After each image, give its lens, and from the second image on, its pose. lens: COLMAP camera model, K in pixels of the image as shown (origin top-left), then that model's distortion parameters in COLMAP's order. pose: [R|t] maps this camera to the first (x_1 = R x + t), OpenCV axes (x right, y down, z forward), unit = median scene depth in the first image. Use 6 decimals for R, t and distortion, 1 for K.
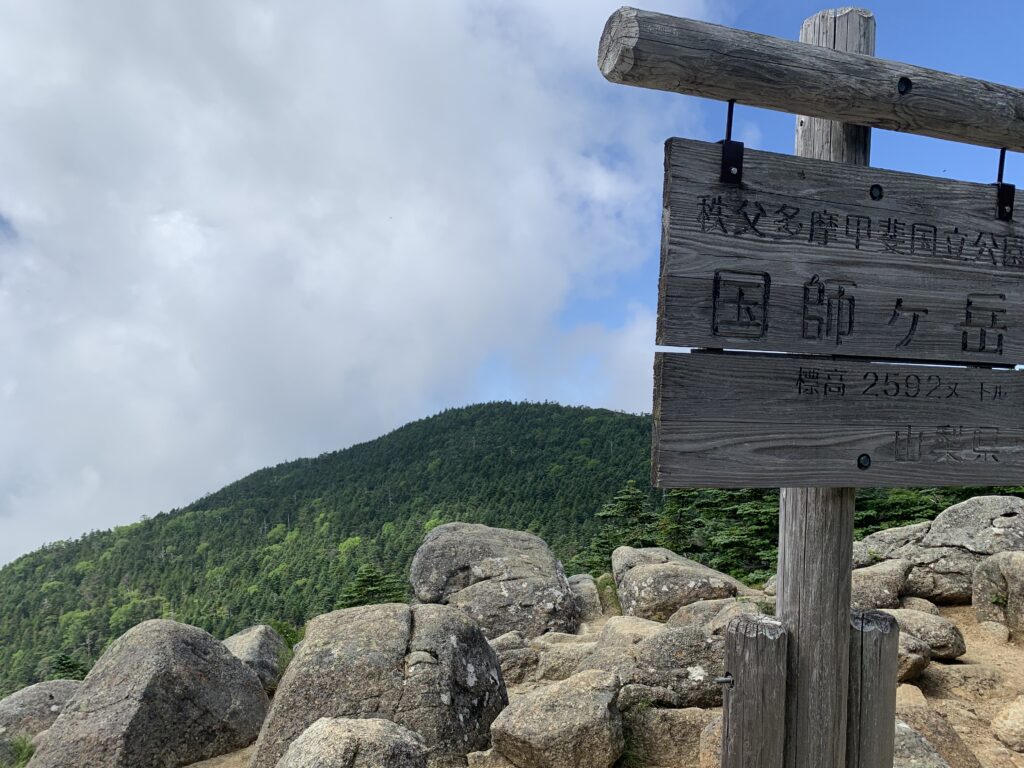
lens RADIAL K [[785.6, 0, 496.7], [0, 785.6, 360.8], [0, 0, 1]] dist [-0.002833, 0.000123]
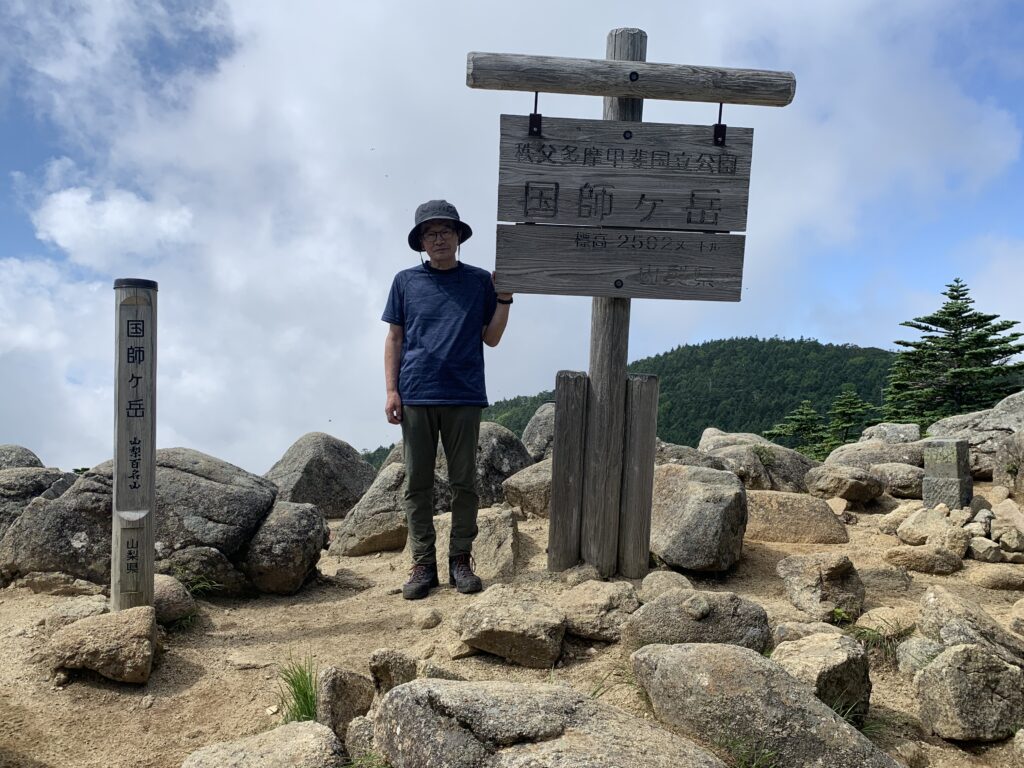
lens RADIAL K [[893.2, 0, 512.8], [0, 893.2, 383.4], [0, 0, 1]] dist [0.037962, -0.021012]
pose [[0.966271, 0.024467, -0.256362, 0.773047], [0.001238, 0.995024, 0.099631, 0.152190], [0.257524, -0.096588, 0.961432, -1.128908]]
